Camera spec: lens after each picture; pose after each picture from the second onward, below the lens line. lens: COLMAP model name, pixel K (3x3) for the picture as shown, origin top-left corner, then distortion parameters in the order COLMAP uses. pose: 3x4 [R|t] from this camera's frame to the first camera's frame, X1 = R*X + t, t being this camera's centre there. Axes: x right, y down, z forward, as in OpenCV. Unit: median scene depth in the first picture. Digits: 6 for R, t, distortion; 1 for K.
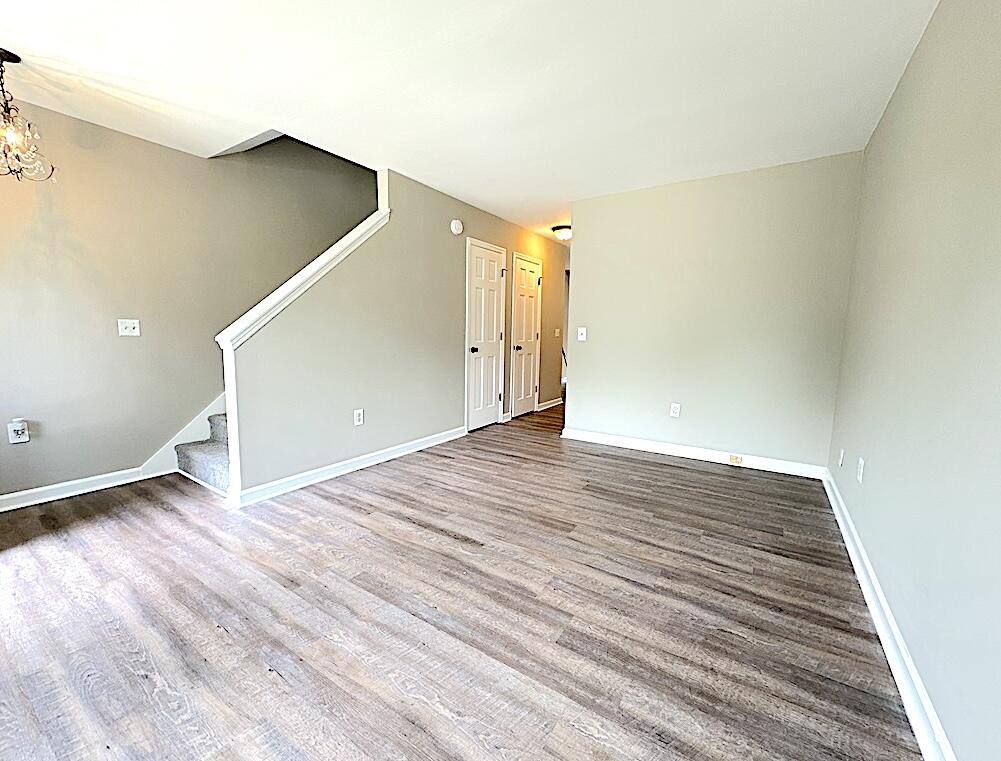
lens RADIAL K [[411.9, 0, 506.6], [0, 411.9, 379.1], [0, 0, 1]] dist [0.001128, 0.000359]
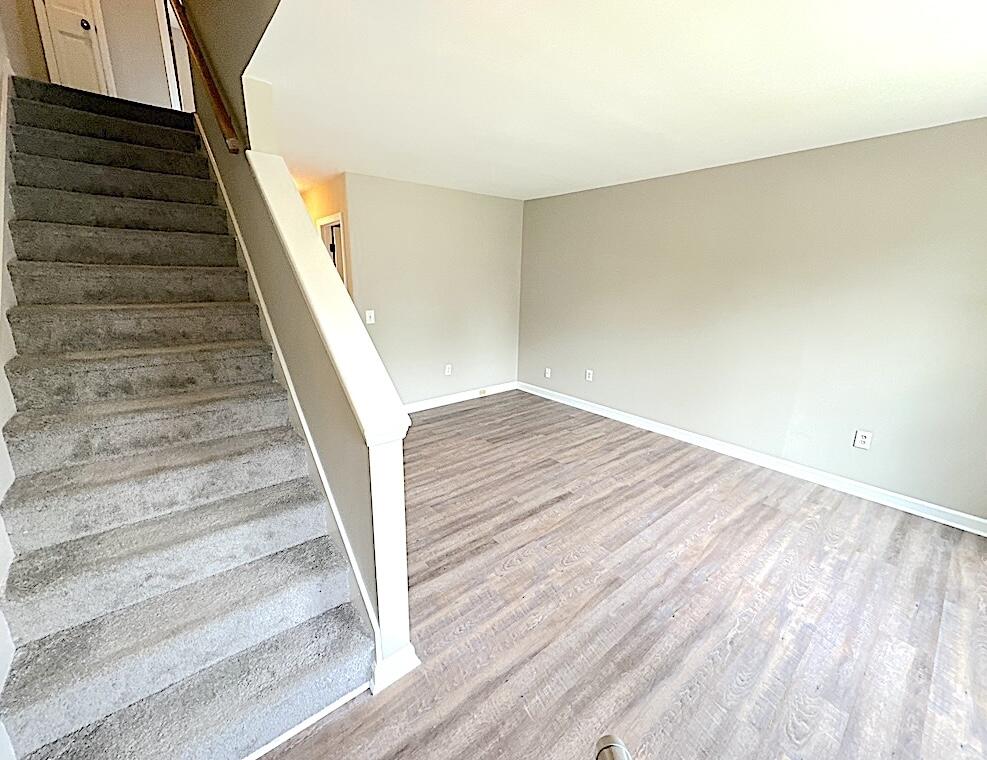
lens RADIAL K [[406.1, 0, 499.8], [0, 406.1, 380.2], [0, 0, 1]] dist [0.001128, 0.000359]
pose [[0.290687, -0.250817, 0.923359, -1.152591], [0.099352, 0.967726, 0.231591, -0.272554], [-0.951646, 0.024417, 0.306224, 0.705836]]
